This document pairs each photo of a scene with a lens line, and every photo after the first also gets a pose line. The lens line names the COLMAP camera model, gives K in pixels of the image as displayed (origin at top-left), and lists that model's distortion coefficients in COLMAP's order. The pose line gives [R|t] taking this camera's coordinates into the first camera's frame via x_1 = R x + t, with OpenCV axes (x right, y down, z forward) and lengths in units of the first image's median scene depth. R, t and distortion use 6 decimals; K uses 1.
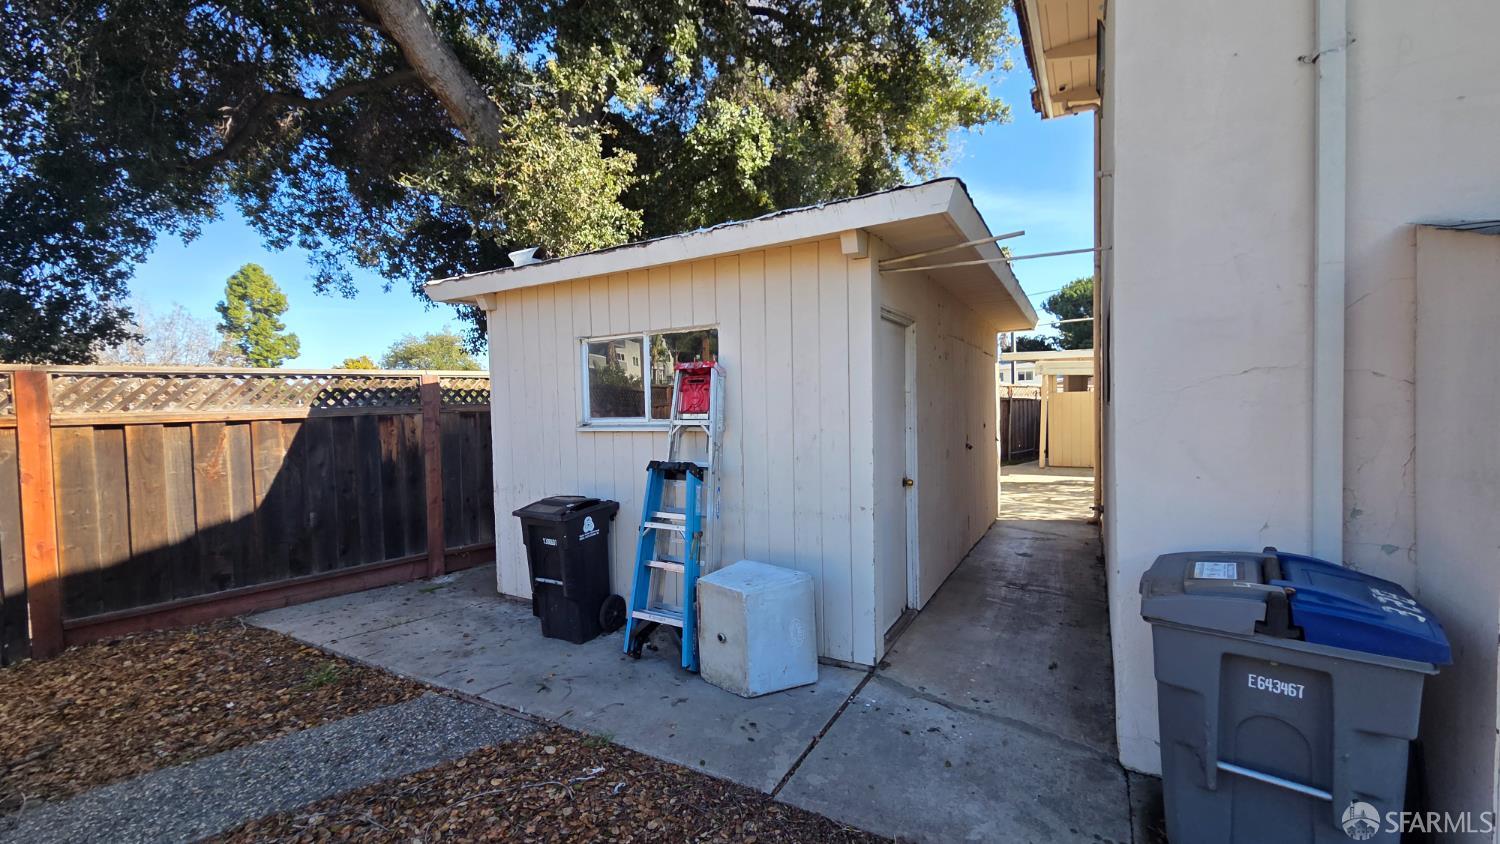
lens RADIAL K [[610.2, 0, 750.0], [0, 610.2, 422.0], [0, 0, 1]] dist [0.002938, 0.000227]
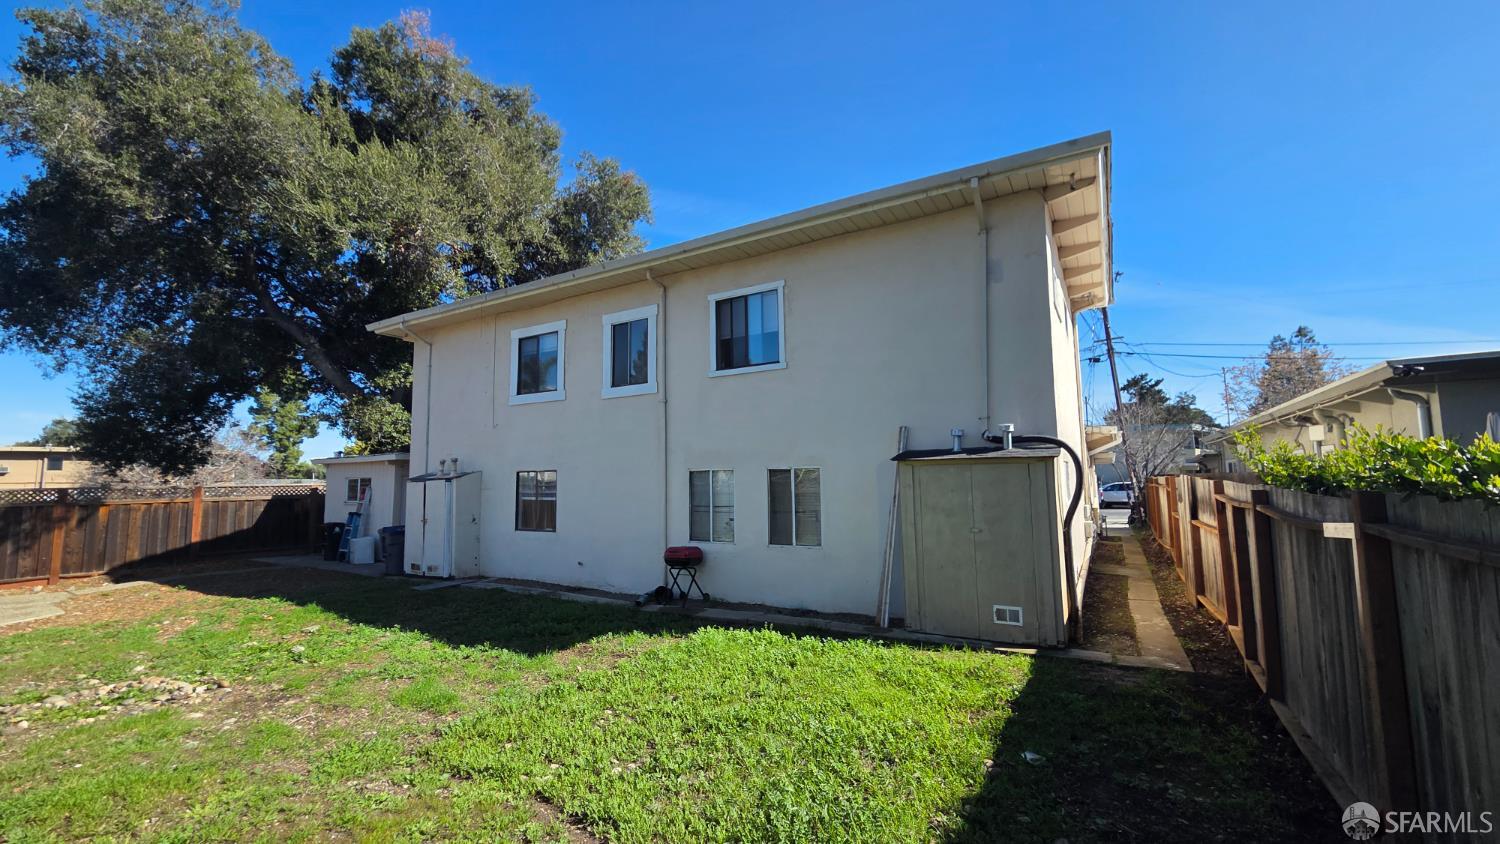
lens RADIAL K [[610.2, 0, 750.0], [0, 610.2, 422.0], [0, 0, 1]] dist [0.002938, 0.000227]
pose [[0.999694, 0.005009, -0.024234, 1.935808], [-0.007977, 0.992253, -0.123978, -0.033080], [0.023425, 0.124133, 0.991989, -2.257600]]
